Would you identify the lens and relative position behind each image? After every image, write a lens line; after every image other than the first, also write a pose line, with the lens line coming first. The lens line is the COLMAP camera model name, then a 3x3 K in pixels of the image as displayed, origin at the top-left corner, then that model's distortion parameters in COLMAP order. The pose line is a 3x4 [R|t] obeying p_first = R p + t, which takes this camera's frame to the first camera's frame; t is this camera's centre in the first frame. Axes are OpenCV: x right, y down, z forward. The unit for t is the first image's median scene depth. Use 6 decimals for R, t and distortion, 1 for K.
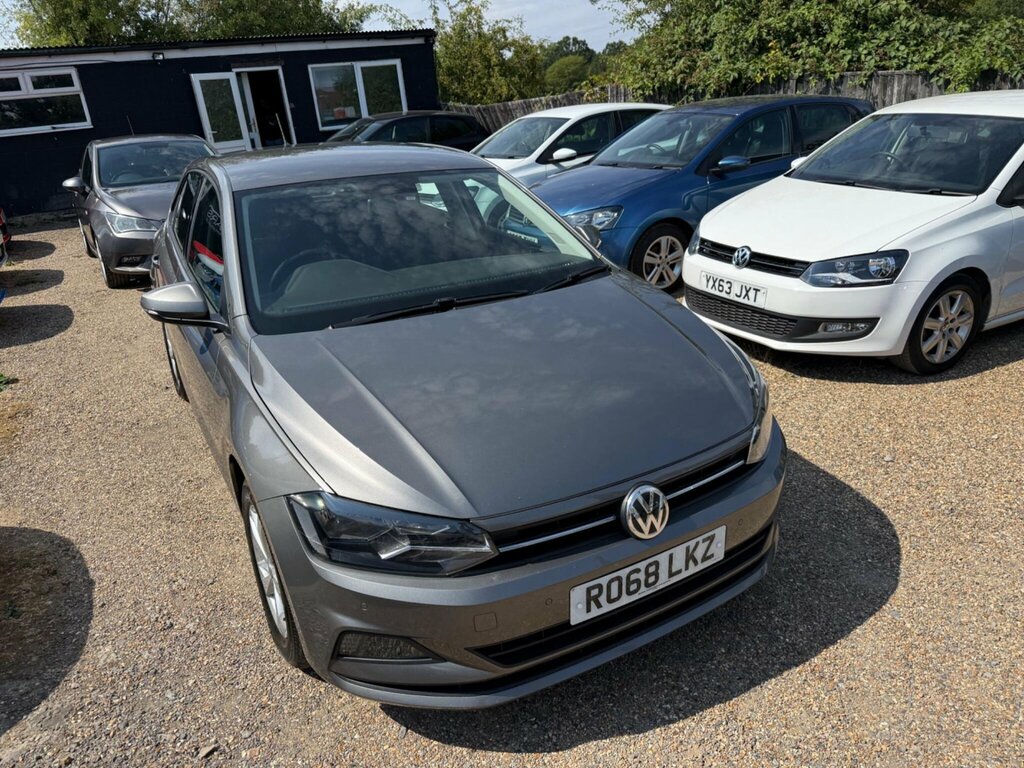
lens RADIAL K [[712.6, 0, 485.6], [0, 712.6, 384.0], [0, 0, 1]] dist [-0.000080, -0.008708]
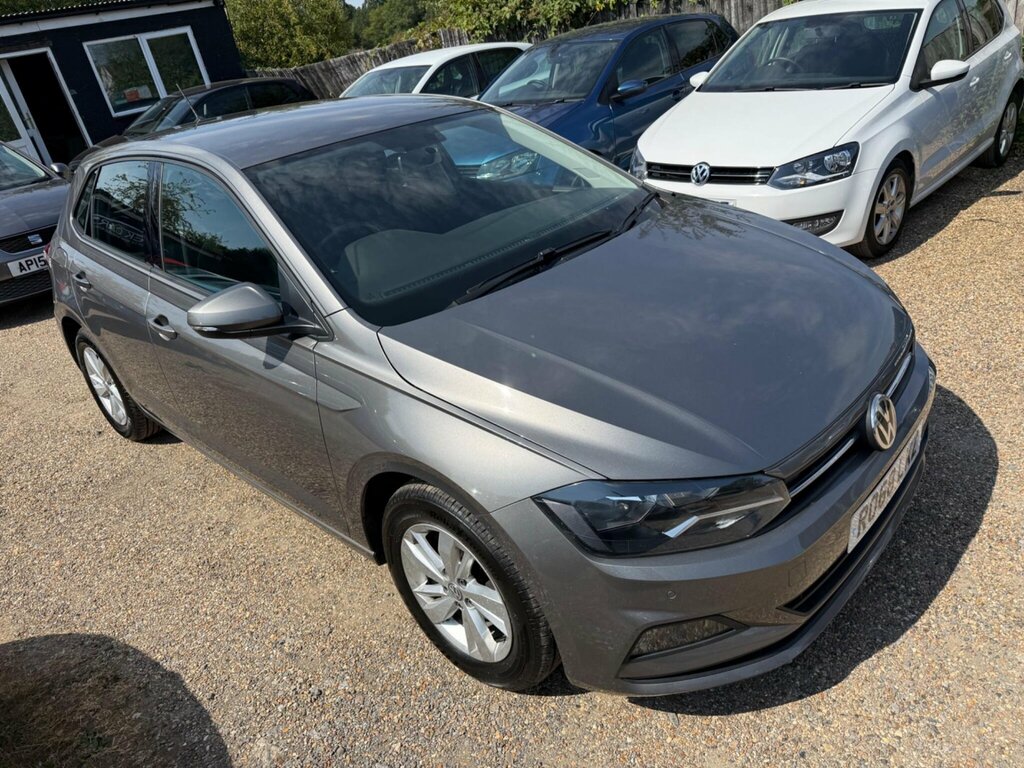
lens RADIAL K [[712.6, 0, 485.6], [0, 712.6, 384.0], [0, 0, 1]] dist [-0.000080, -0.008708]
pose [[0.947126, -0.213624, 0.239409, -0.246270], [0.201537, 0.976668, 0.074177, -0.024529], [-0.249669, -0.022005, 0.968081, 0.096777]]
